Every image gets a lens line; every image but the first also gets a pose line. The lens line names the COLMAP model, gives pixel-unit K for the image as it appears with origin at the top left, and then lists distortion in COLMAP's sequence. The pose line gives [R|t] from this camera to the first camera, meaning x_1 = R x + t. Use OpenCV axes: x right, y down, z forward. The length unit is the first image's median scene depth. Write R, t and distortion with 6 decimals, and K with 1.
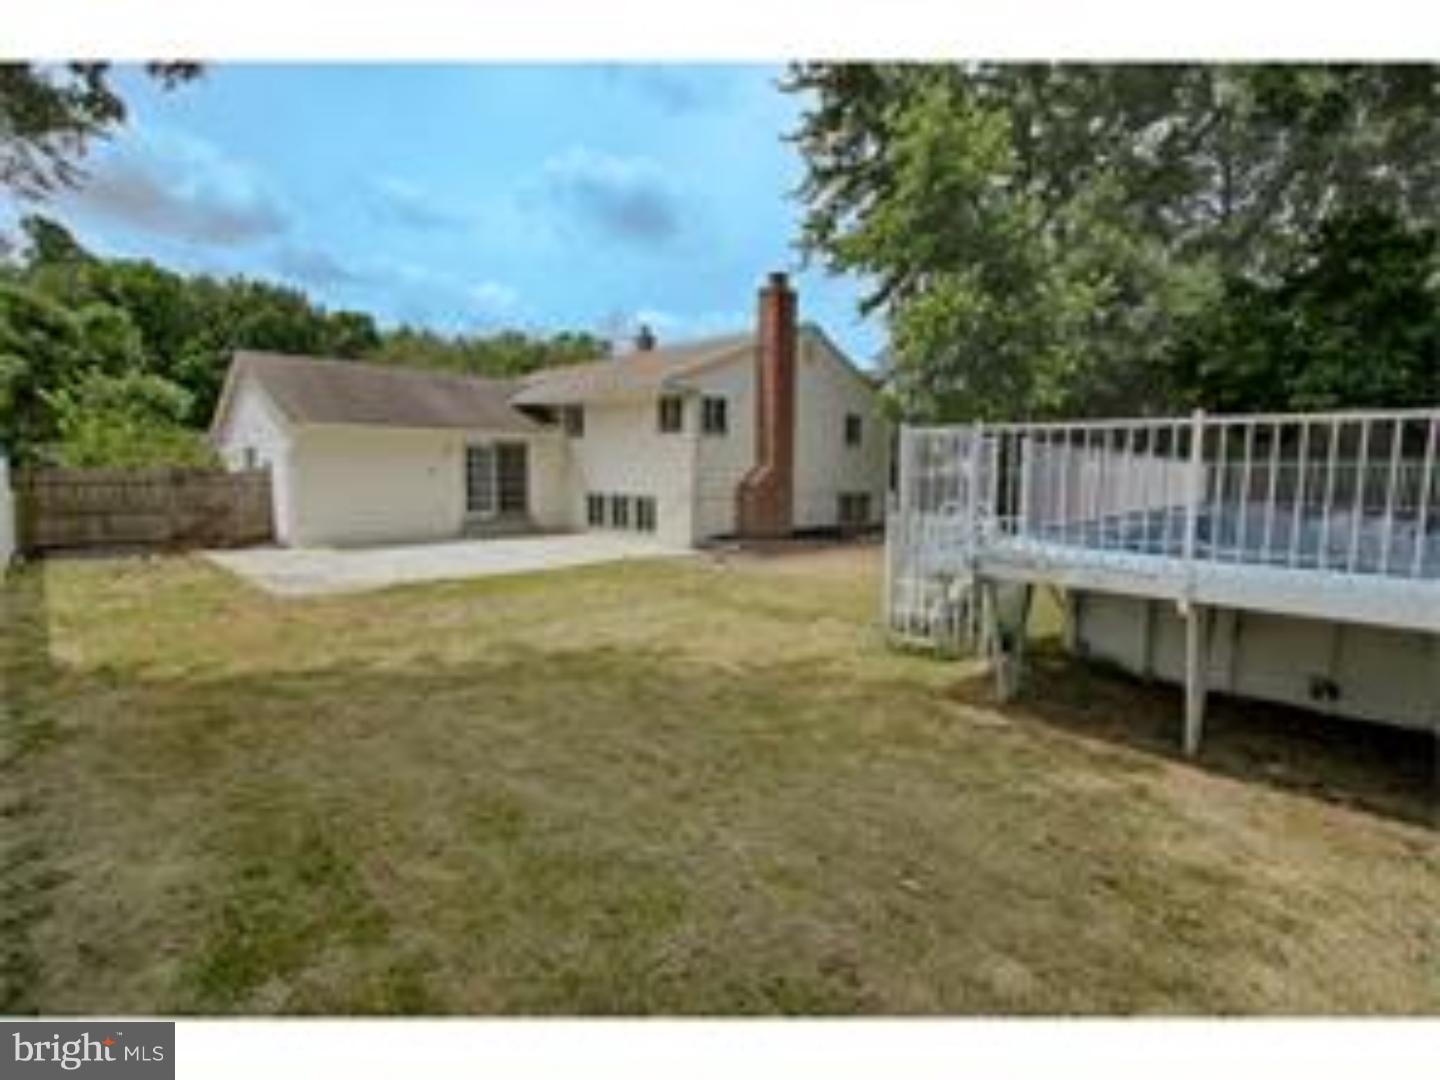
lens RADIAL K [[673.2, 0, 720.0], [0, 673.2, 540.0], [0, 0, 1]] dist [-0.002547, -0.000300]
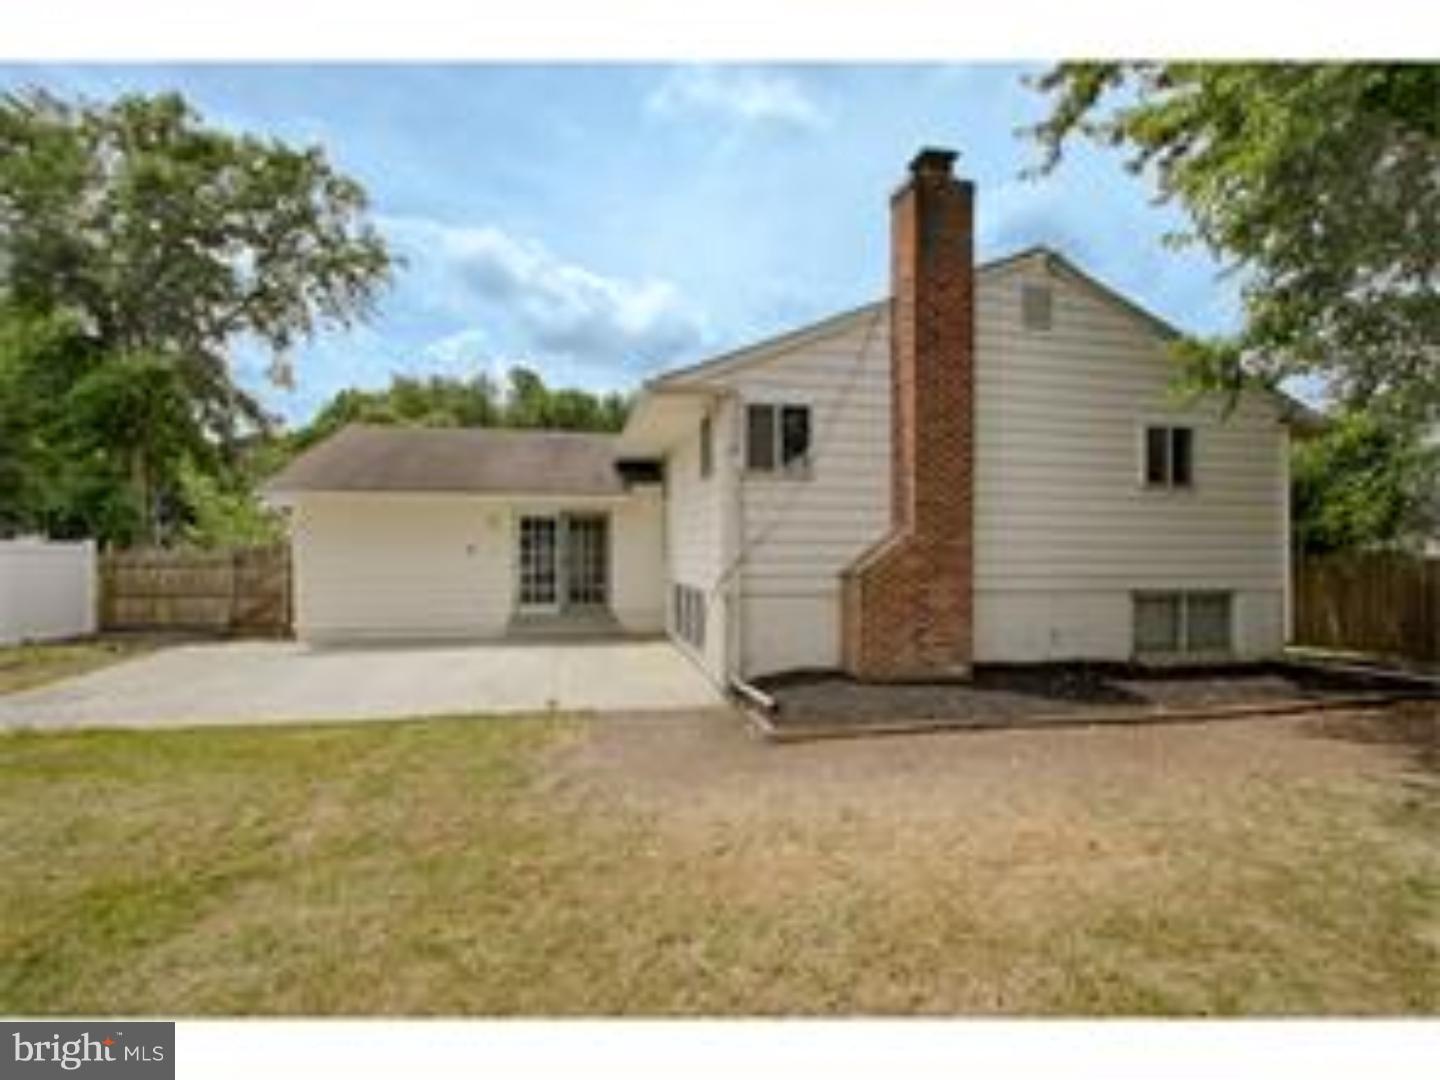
lens RADIAL K [[673.2, 0, 720.0], [0, 673.2, 540.0], [0, 0, 1]] dist [-0.002547, -0.000300]
pose [[0.845686, -0.016591, -0.533423, 0.216132], [-0.047119, 0.993292, -0.105598, -0.047459], [0.531596, 0.114437, 0.839232, 0.520978]]
